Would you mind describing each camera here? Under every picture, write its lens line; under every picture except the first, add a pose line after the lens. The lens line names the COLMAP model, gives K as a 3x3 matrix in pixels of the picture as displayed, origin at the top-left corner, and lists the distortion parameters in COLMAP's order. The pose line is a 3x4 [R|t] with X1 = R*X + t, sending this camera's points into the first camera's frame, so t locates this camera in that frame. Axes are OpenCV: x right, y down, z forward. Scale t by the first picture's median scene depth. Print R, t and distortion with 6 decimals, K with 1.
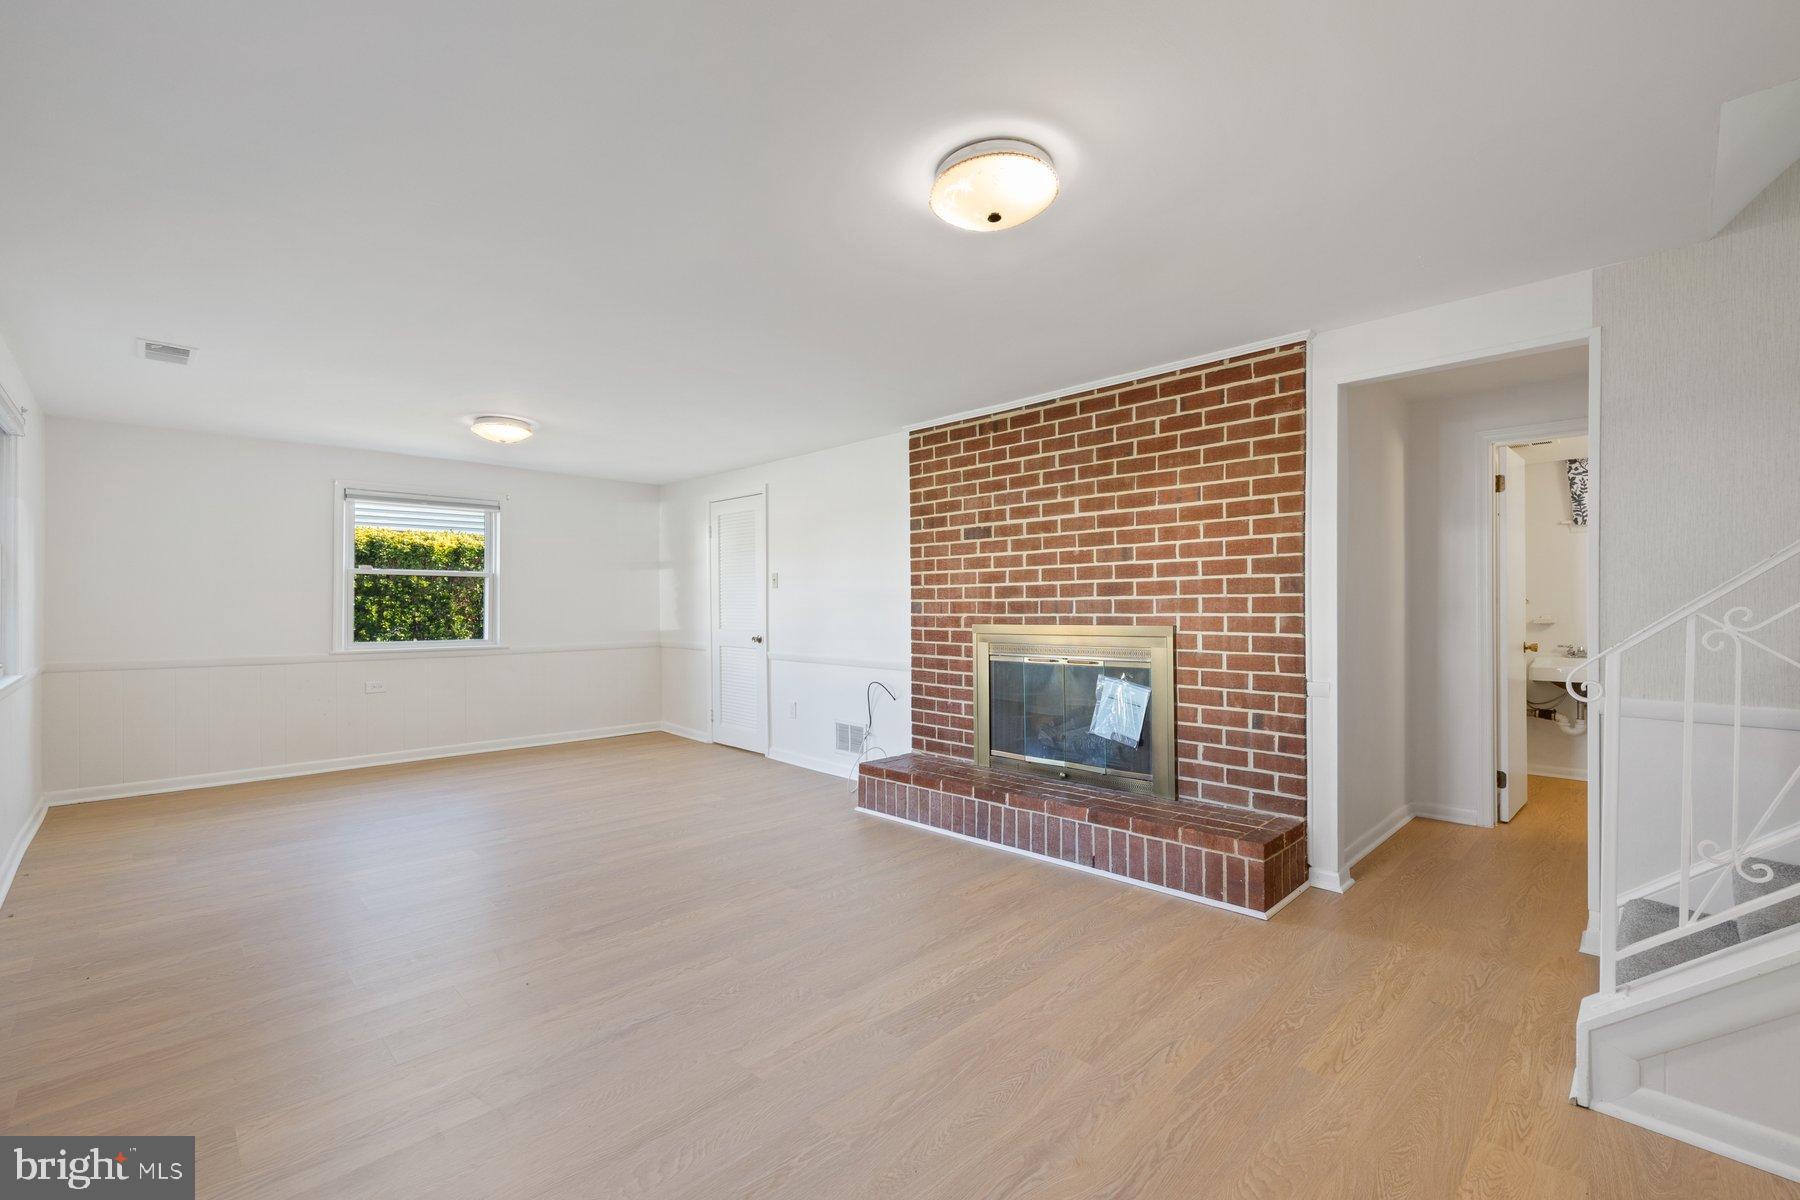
lens RADIAL K [[755.9, 0, 896.1], [0, 755.9, 589.3], [0, 0, 1]] dist [0.000307, 0.000092]
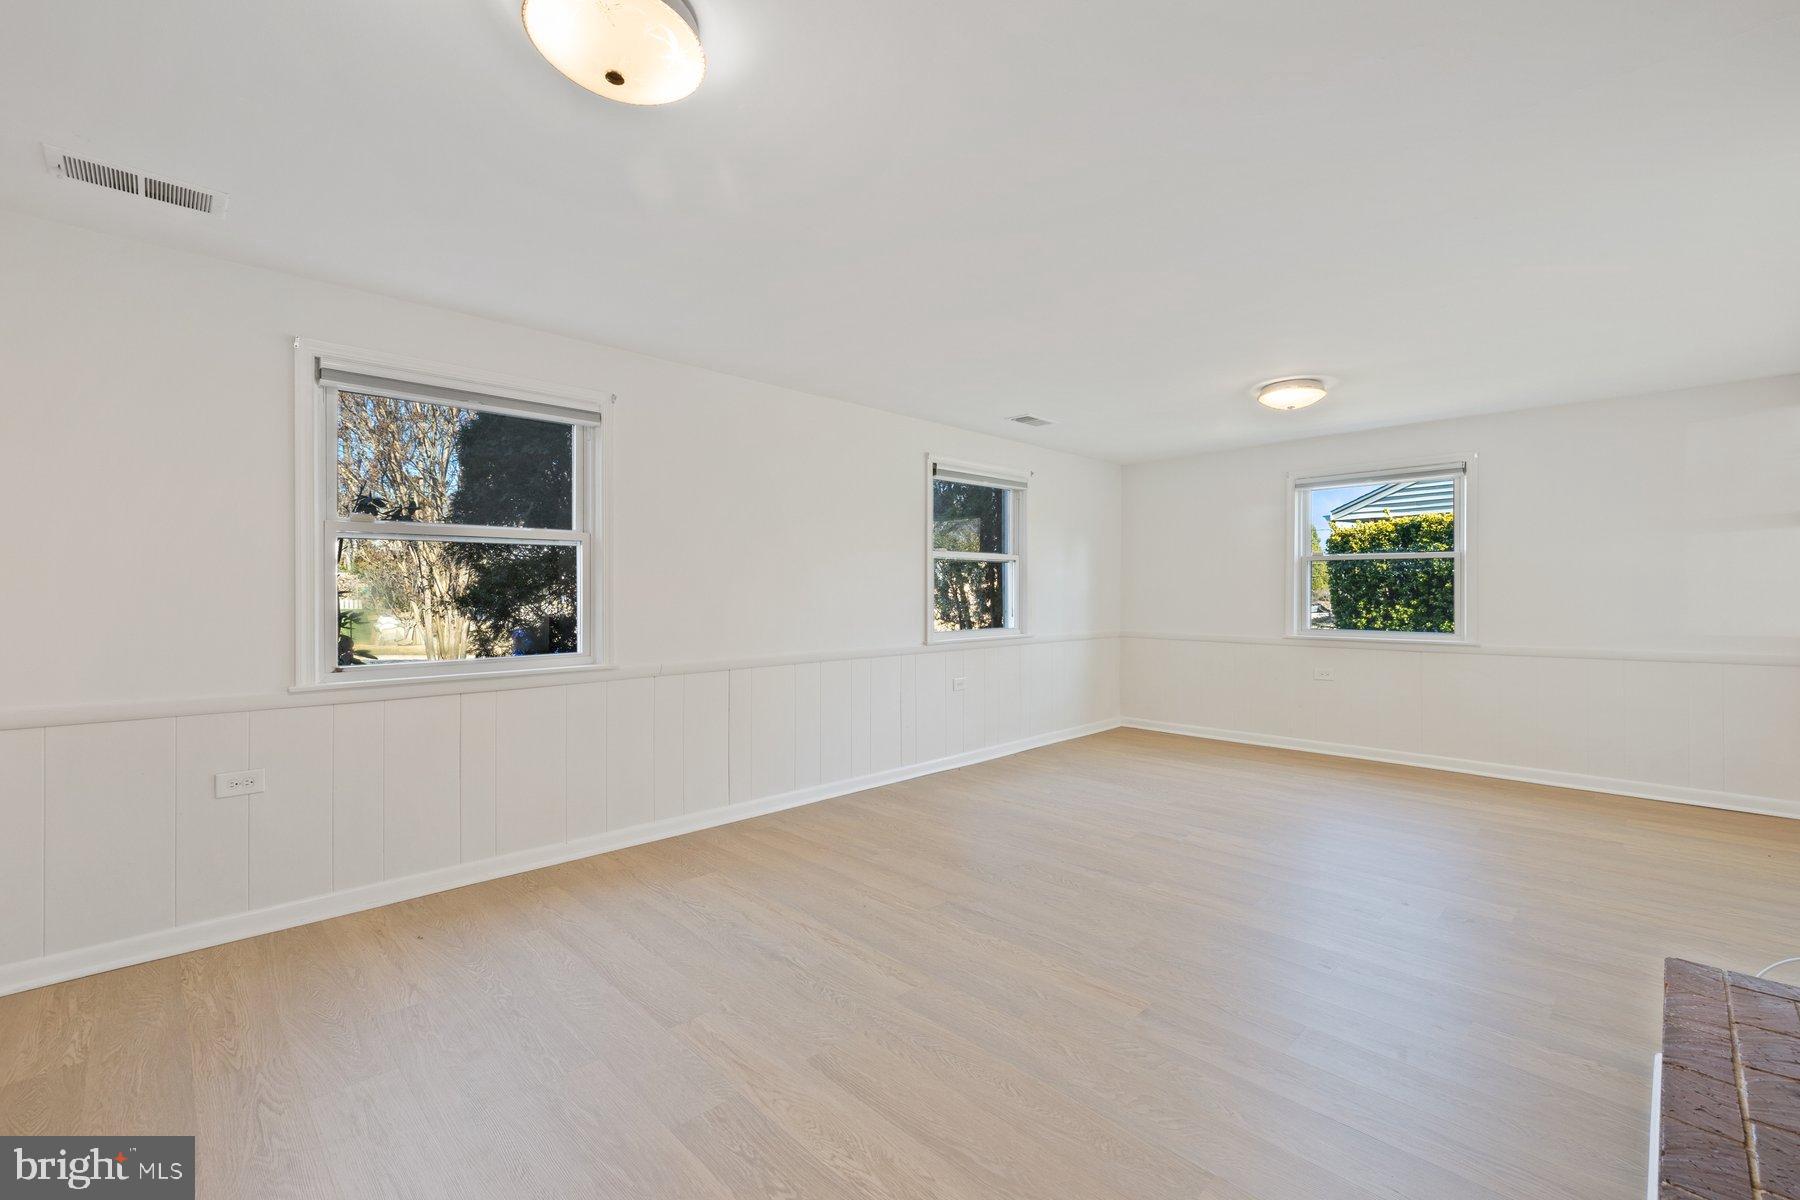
lens RADIAL K [[755.9, 0, 896.1], [0, 755.9, 589.3], [0, 0, 1]] dist [0.000307, 0.000092]
pose [[0.002034, -0.002675, -0.999994, 0.313236], [0.023760, 0.999714, -0.002626, 0.007935], [0.999716, -0.023754, 0.002097, 0.456790]]
